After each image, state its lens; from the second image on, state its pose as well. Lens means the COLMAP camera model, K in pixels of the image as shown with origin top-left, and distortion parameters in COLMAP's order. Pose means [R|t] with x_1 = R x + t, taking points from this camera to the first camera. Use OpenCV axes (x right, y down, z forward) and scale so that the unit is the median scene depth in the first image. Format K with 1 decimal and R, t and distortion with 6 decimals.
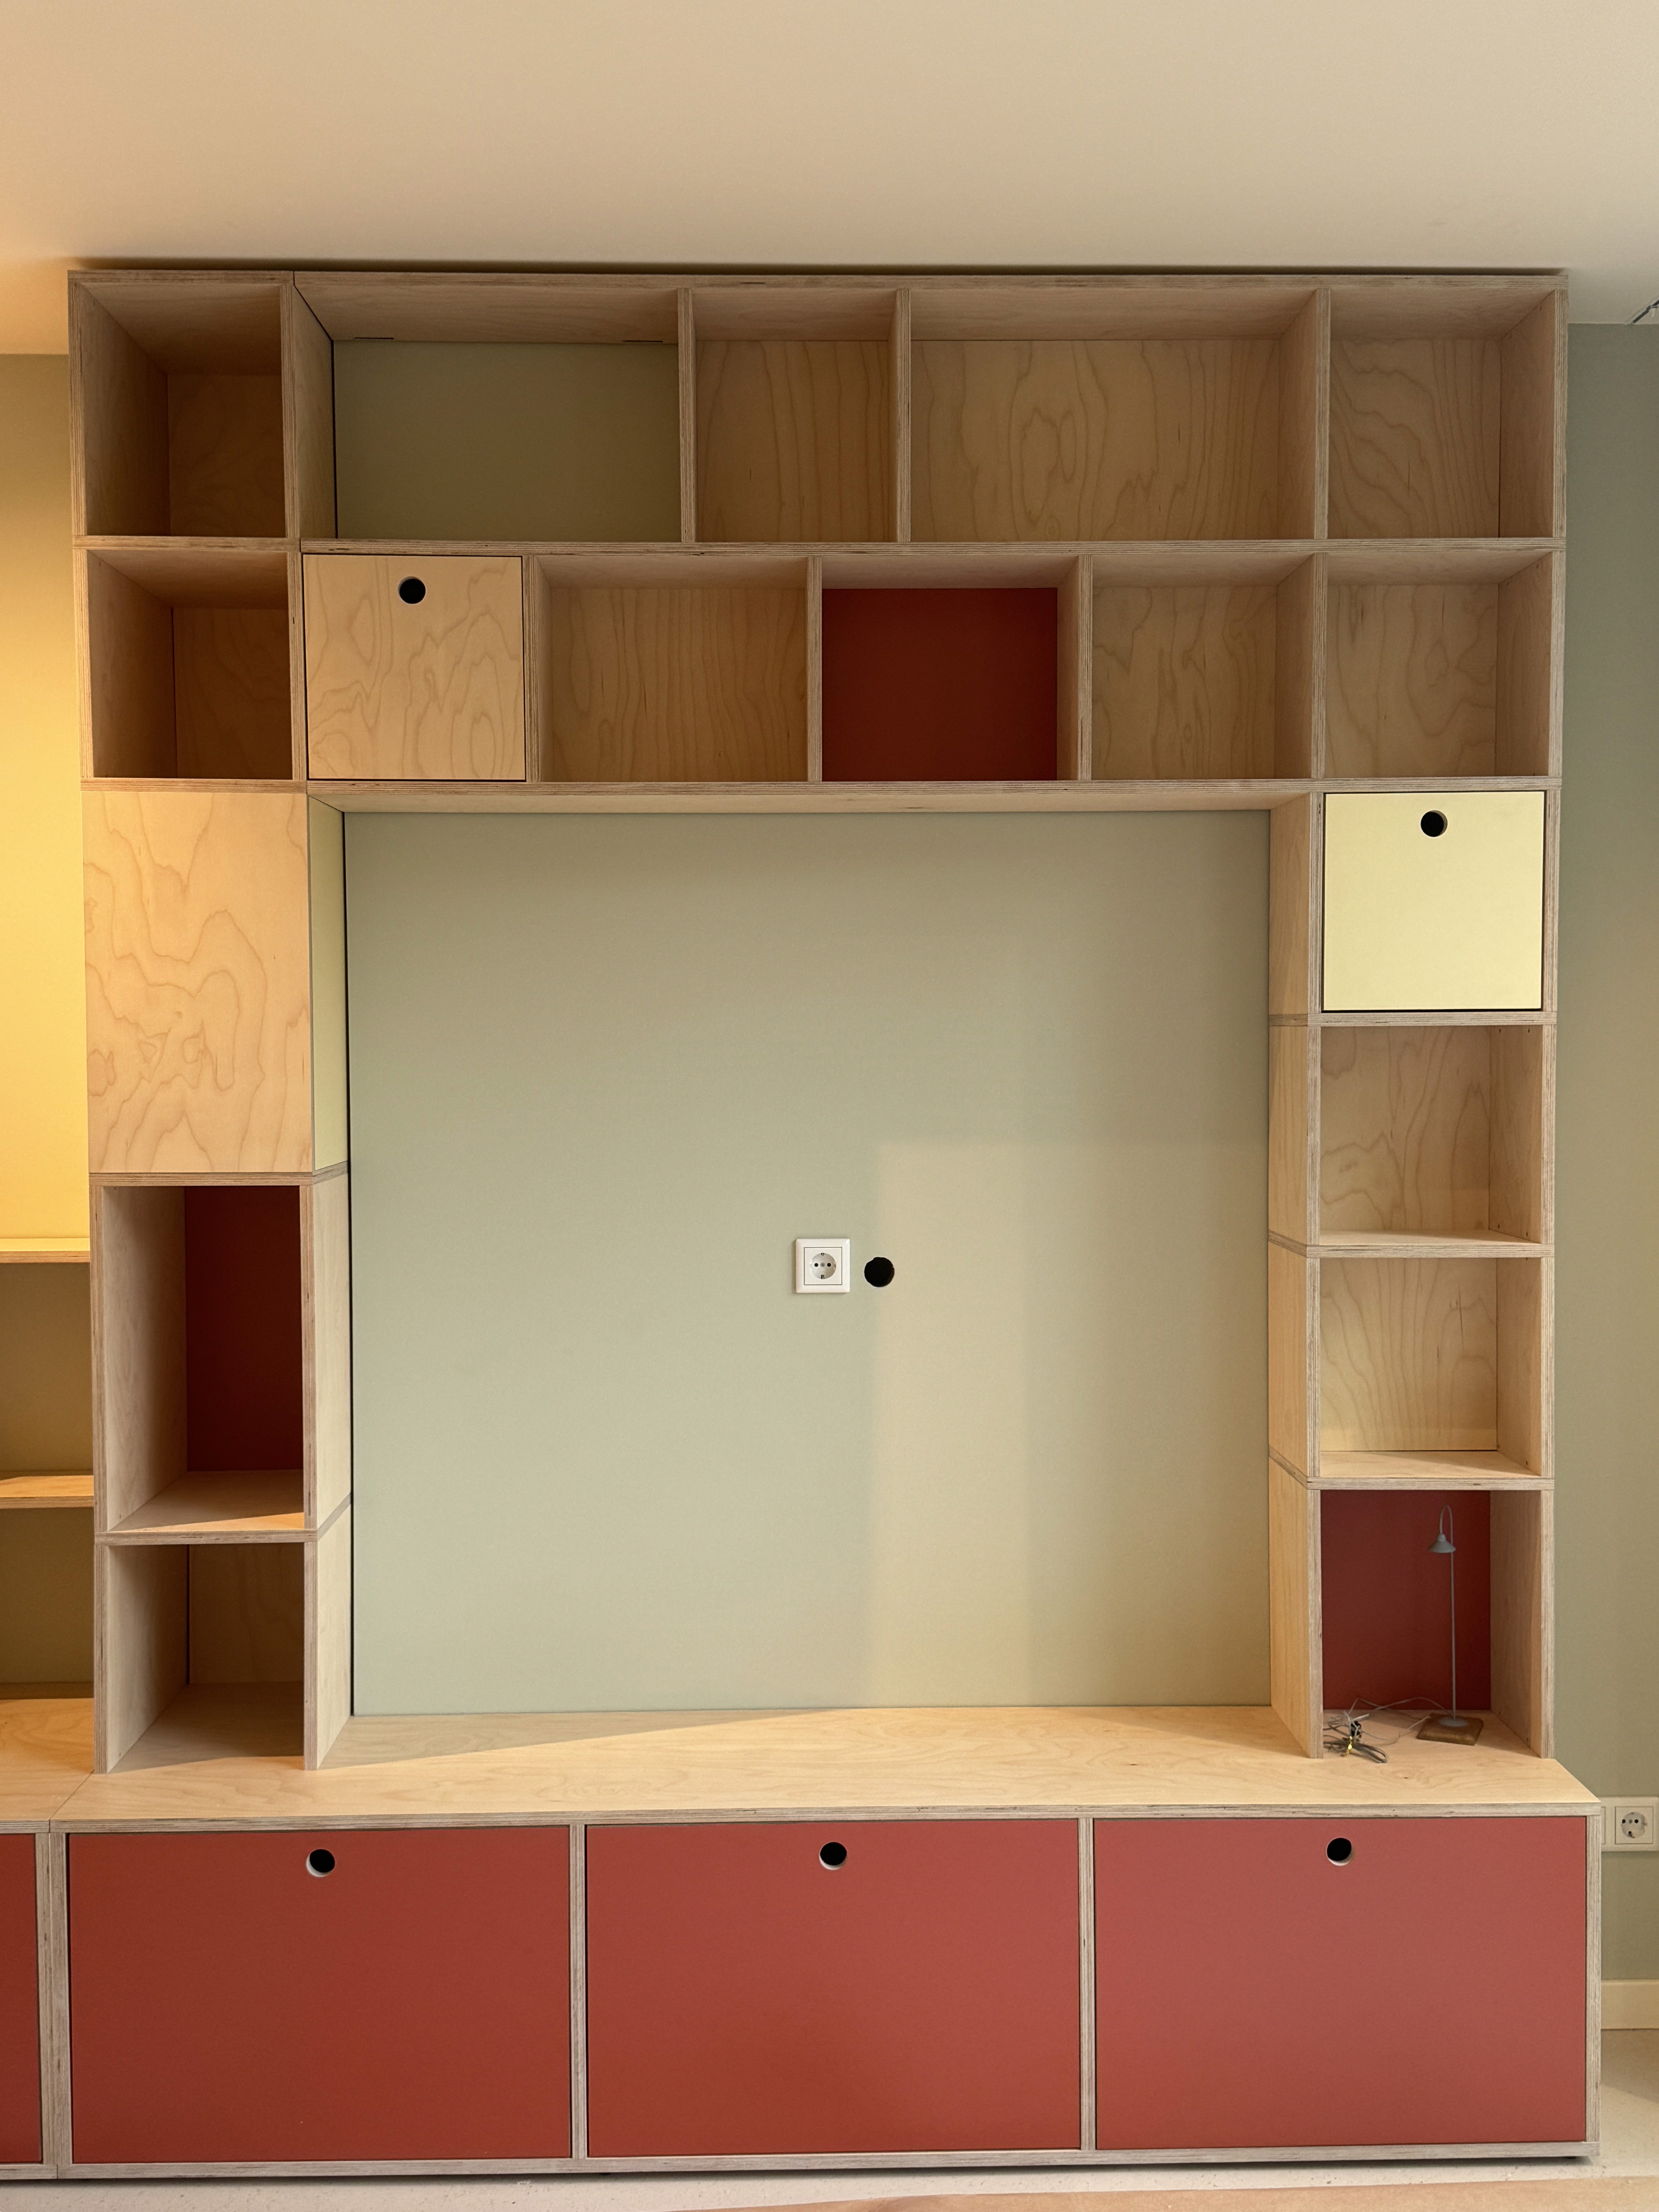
lens RADIAL K [[2281.5, 0, 822.8], [0, 2281.5, 1130.6], [0, 0, 1]] dist [0.185290, -0.361571]
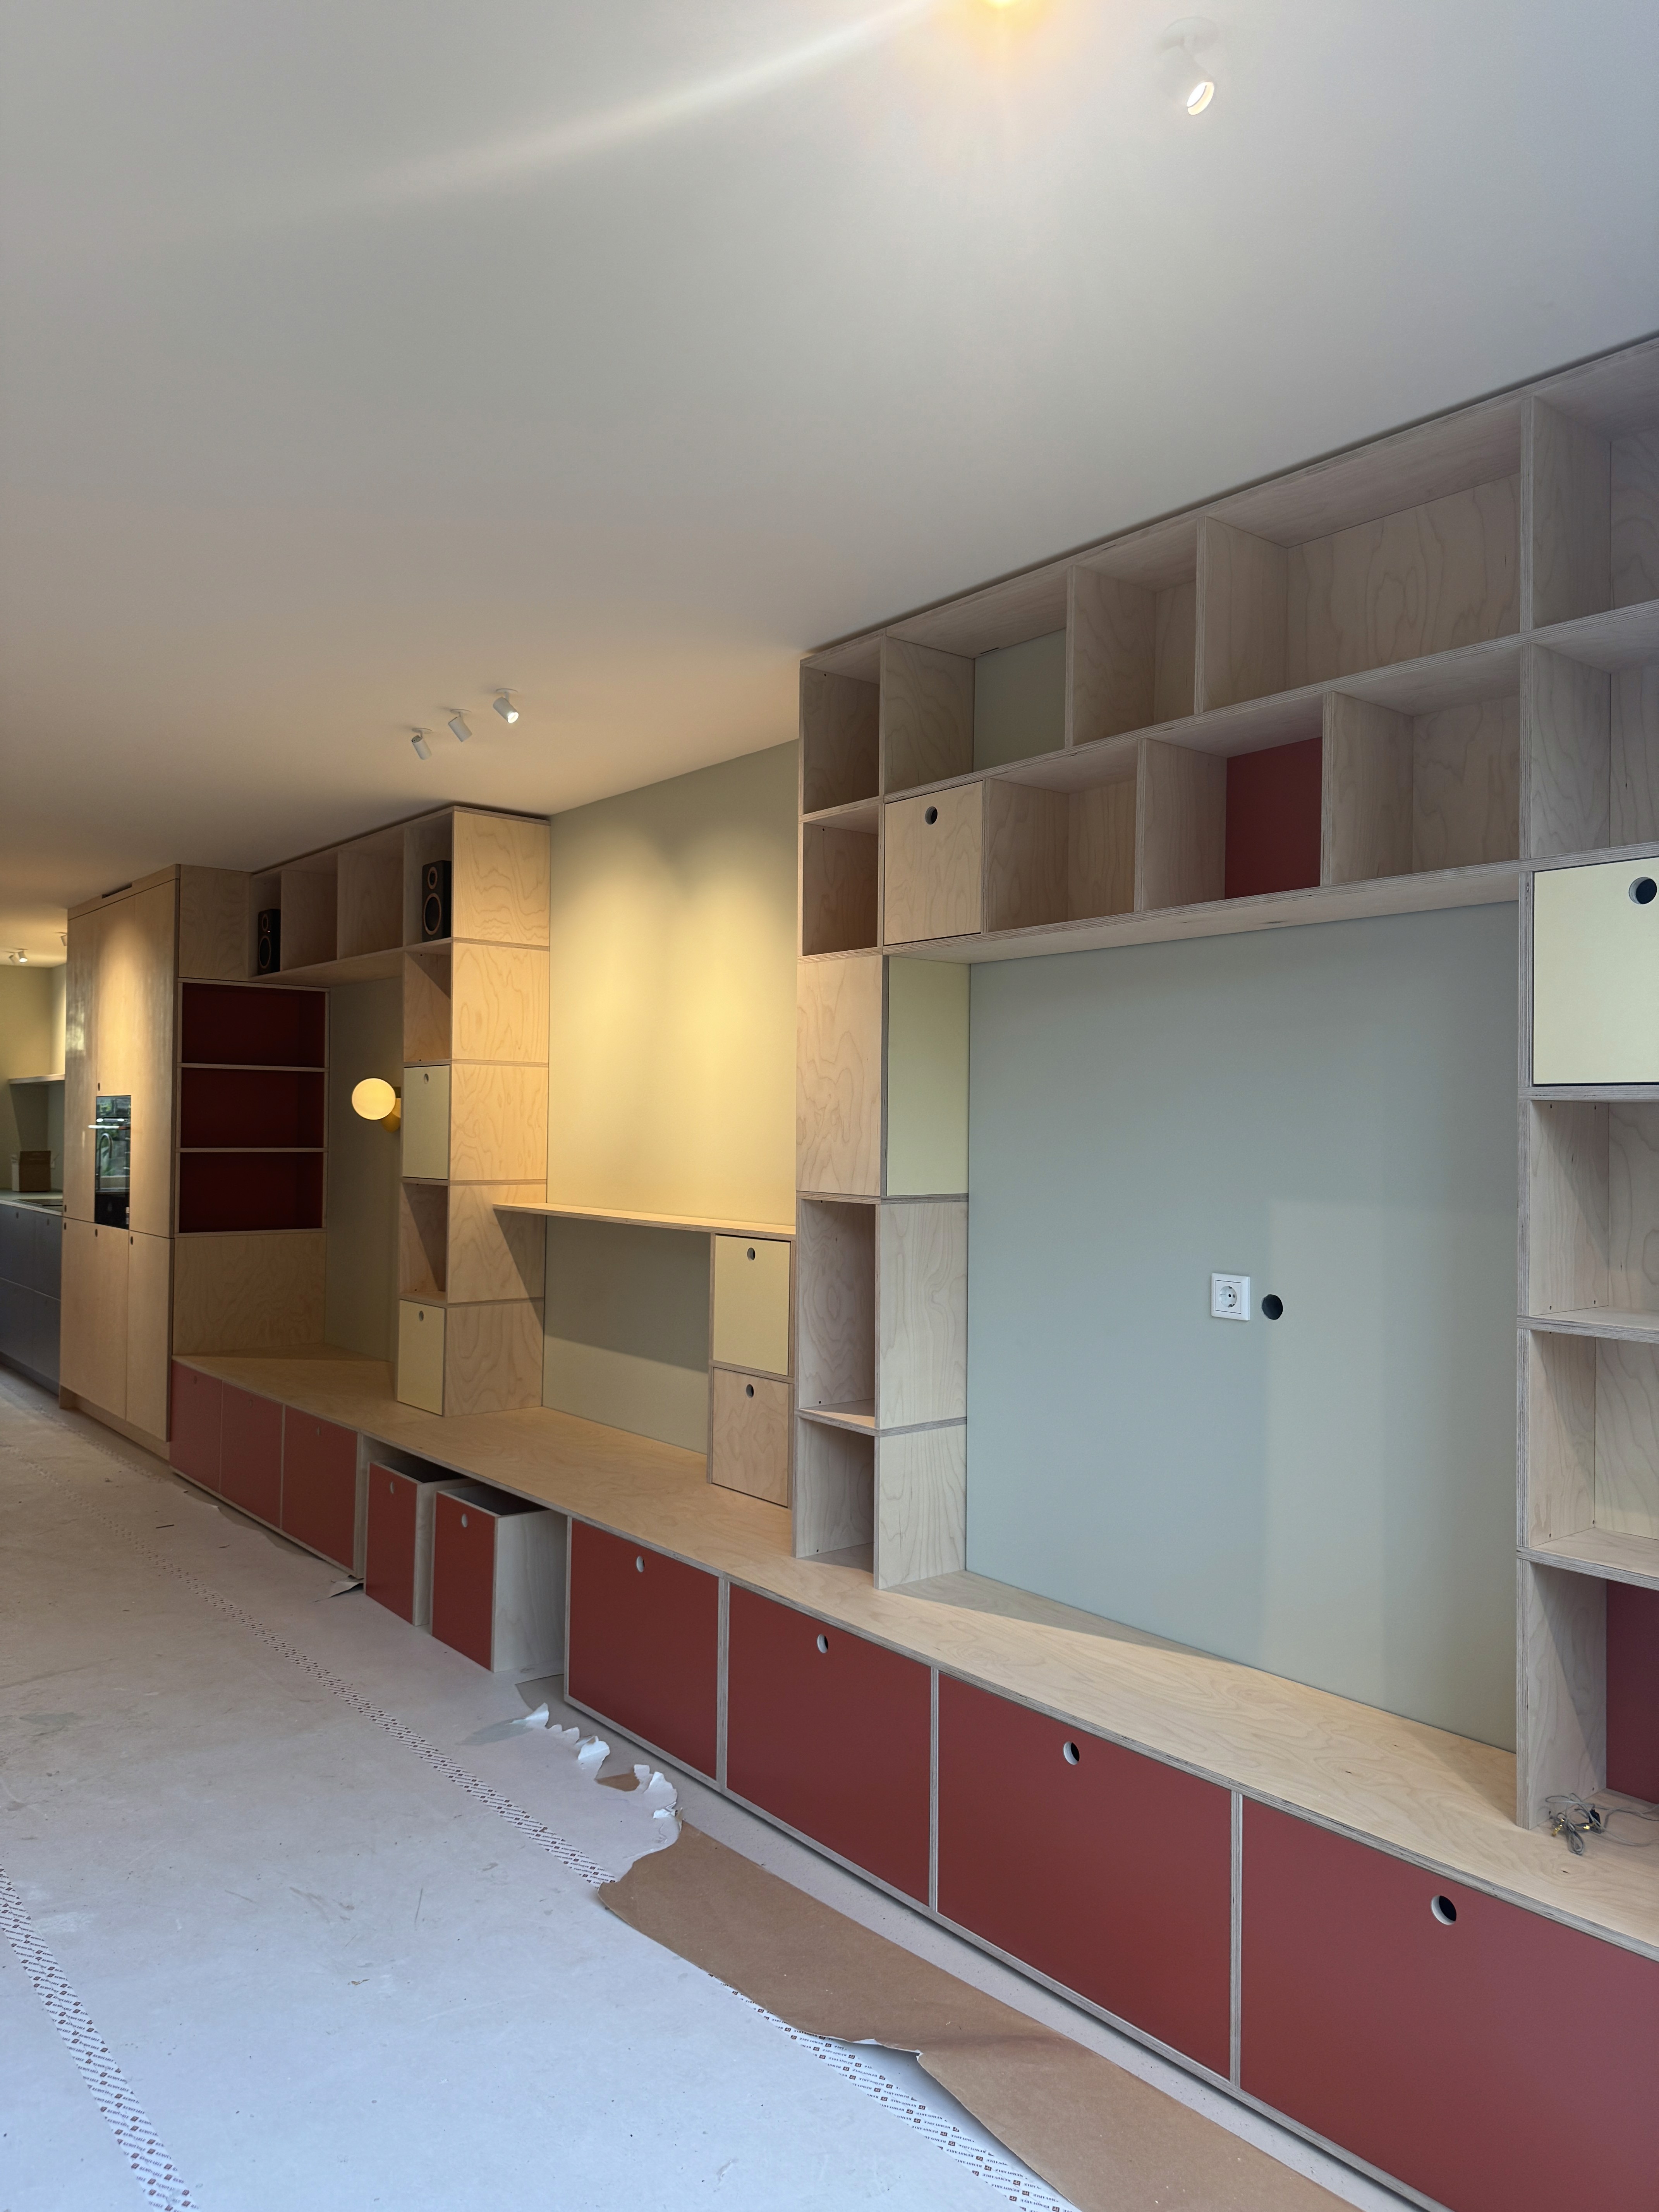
lens RADIAL K [[1550.9, 0, 829.5], [0, 1550.9, 1106.0], [0, 0, 1]] dist [0.124930, -0.180071]
pose [[0.608302, -0.001025, -0.793705, 0.589047], [-0.043459, 0.998456, -0.034598, -0.005271], [0.792515, 0.055540, 0.607318, 0.335803]]
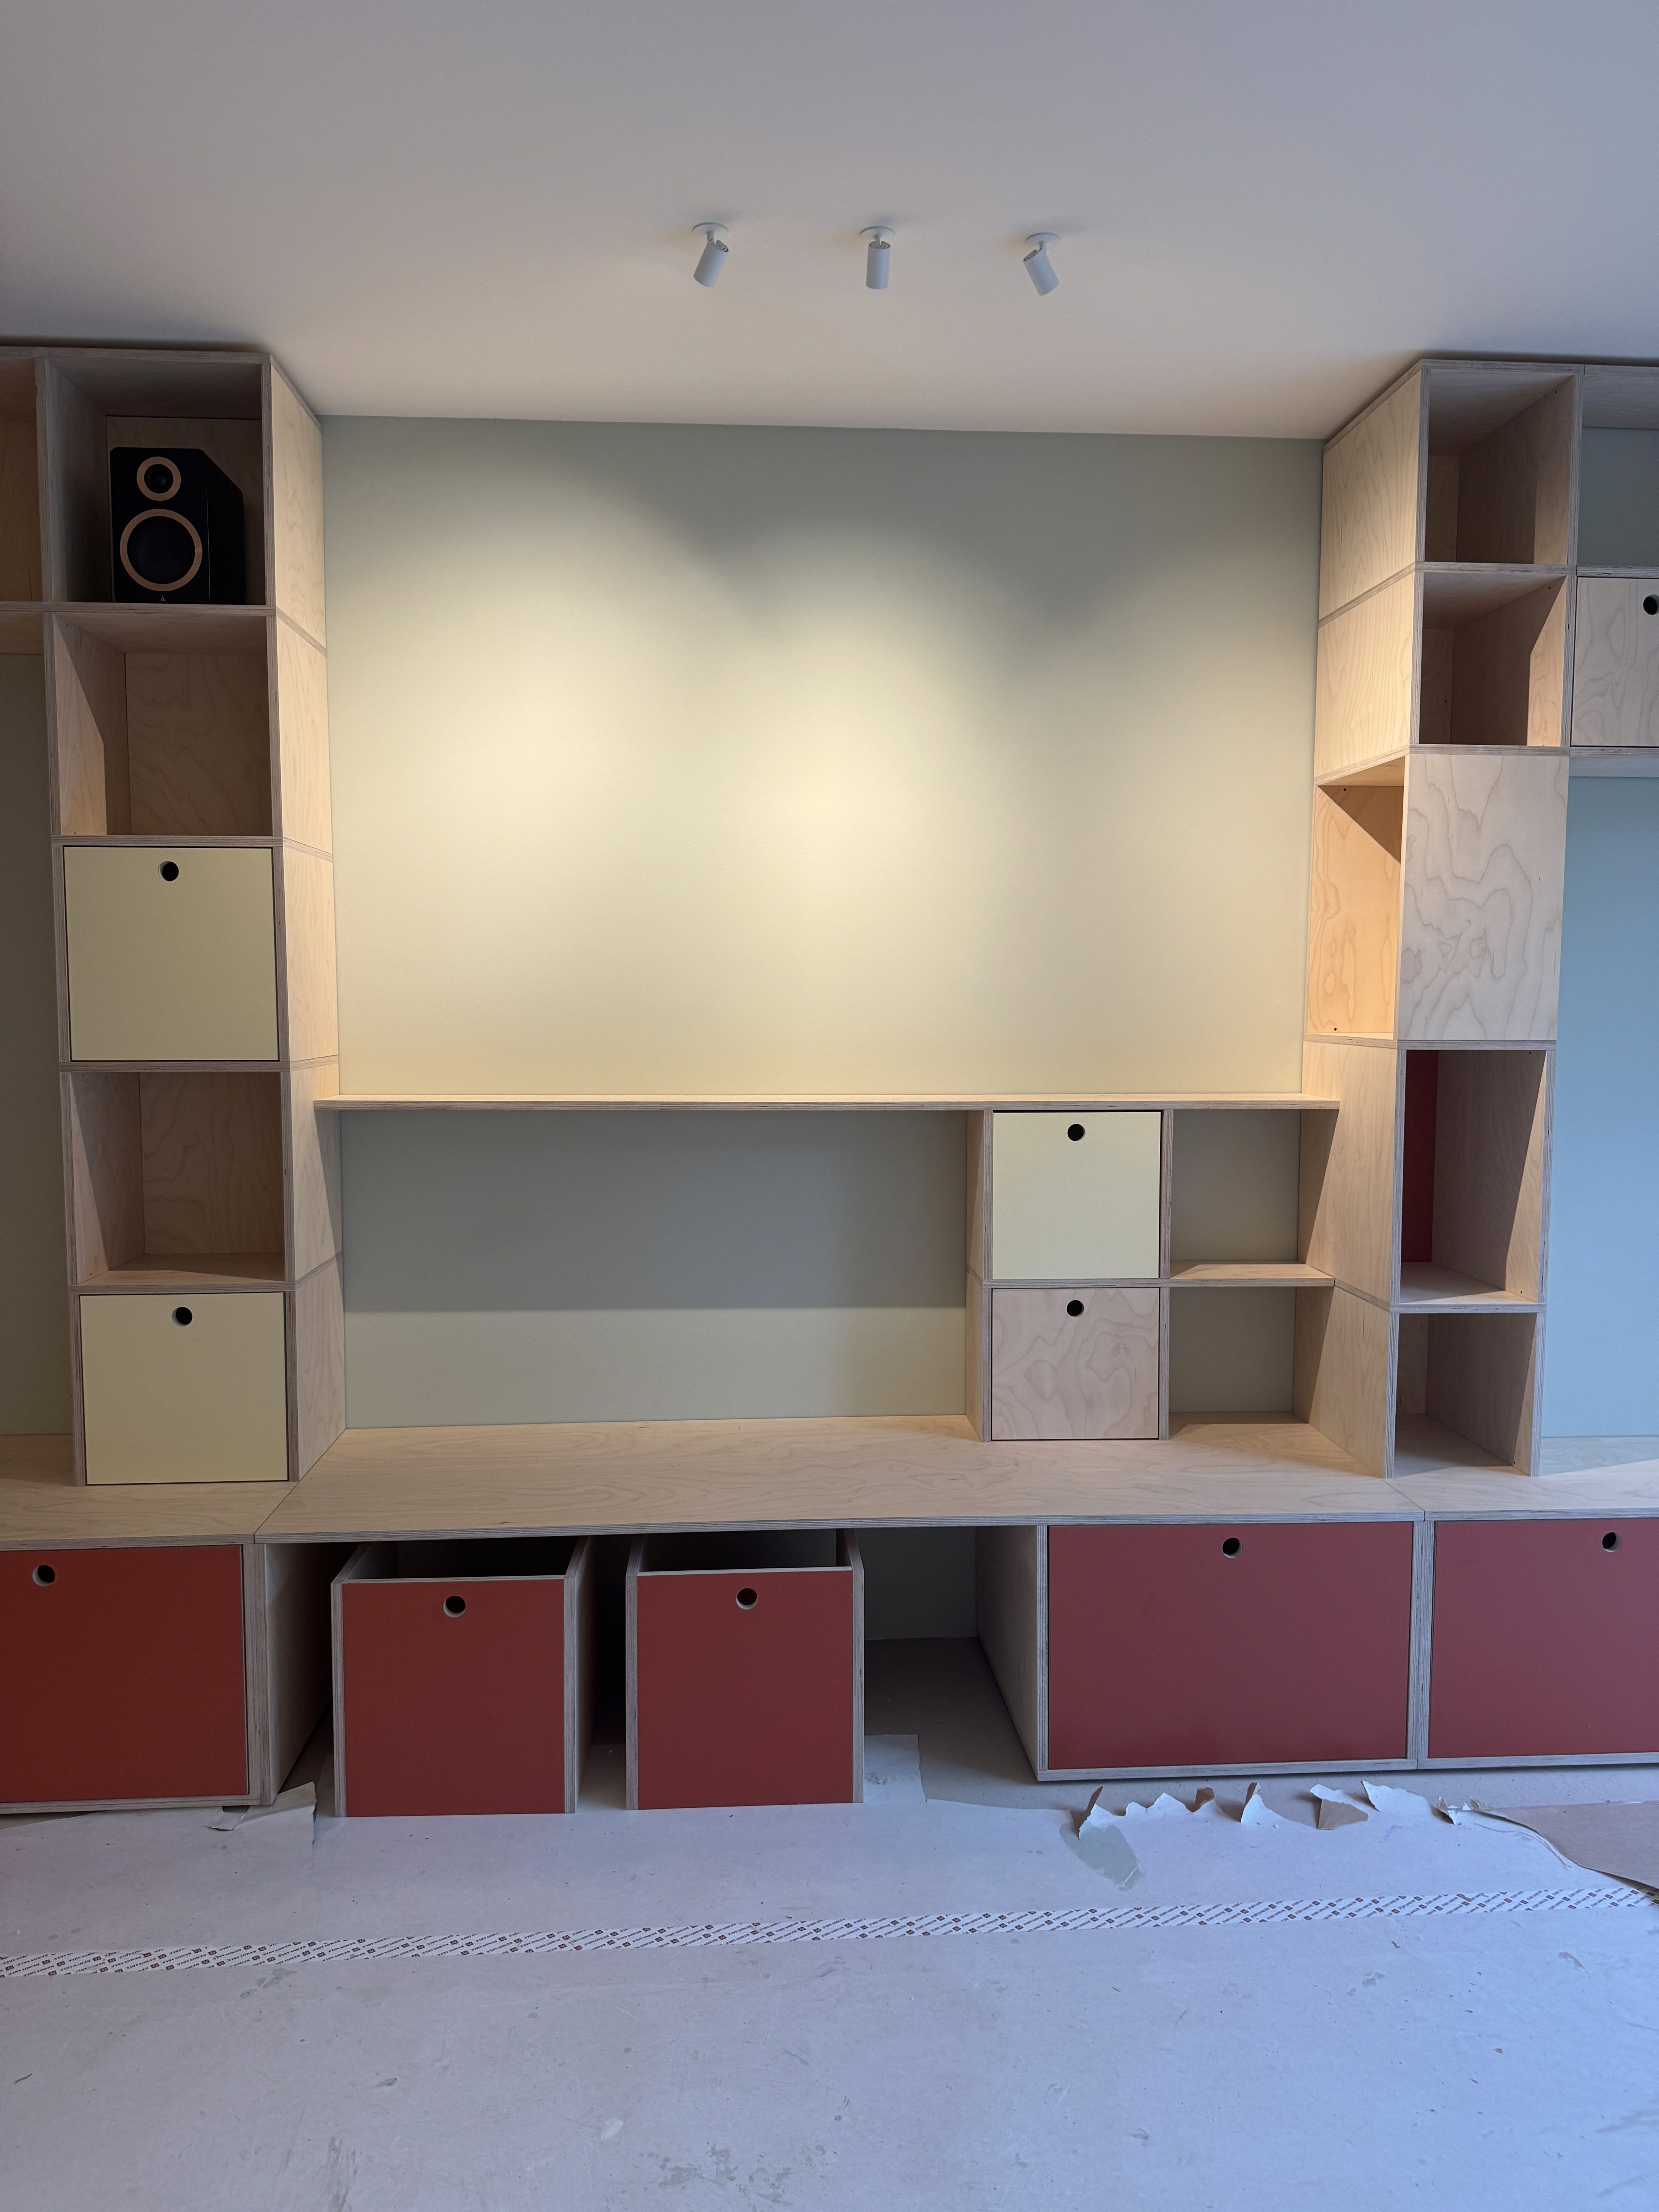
lens RADIAL K [[1550.4, 0, 829.5], [0, 1550.4, 1106.0], [0, 0, 1]] dist [0.033876, -0.051935]
pose [[0.998908, 0.002347, 0.046656, -0.691422], [-0.004263, 0.999150, 0.041012, 0.020949], [-0.046520, -0.041166, 0.998069, 0.109943]]
